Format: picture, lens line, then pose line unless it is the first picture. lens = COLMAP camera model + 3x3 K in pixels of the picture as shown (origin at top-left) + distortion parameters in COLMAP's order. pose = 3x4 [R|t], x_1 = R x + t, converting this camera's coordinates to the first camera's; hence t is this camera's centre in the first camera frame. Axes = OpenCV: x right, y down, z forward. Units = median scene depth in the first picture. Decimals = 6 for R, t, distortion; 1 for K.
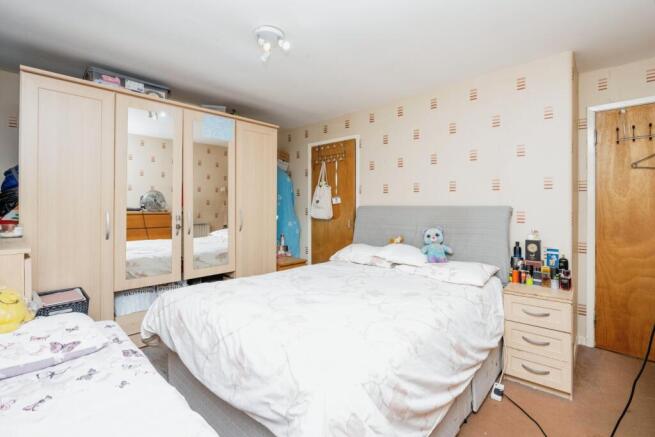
lens RADIAL K [[306.6, 0, 328.7], [0, 306.6, 204.3], [0, 0, 1]] dist [-0.001324, -0.000611]
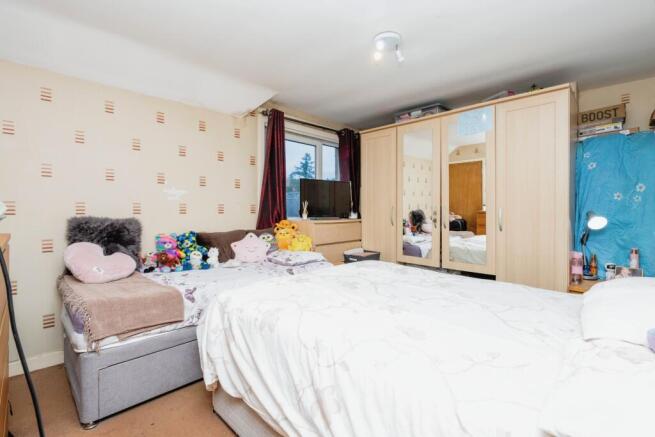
lens RADIAL K [[306.6, 0, 328.7], [0, 306.6, 204.3], [0, 0, 1]] dist [-0.001324, -0.000611]
pose [[-0.065766, -0.005064, -0.997822, 0.696904], [0.004990, 0.999973, -0.005404, 0.015508], [0.997823, -0.005334, -0.065739, 0.661457]]
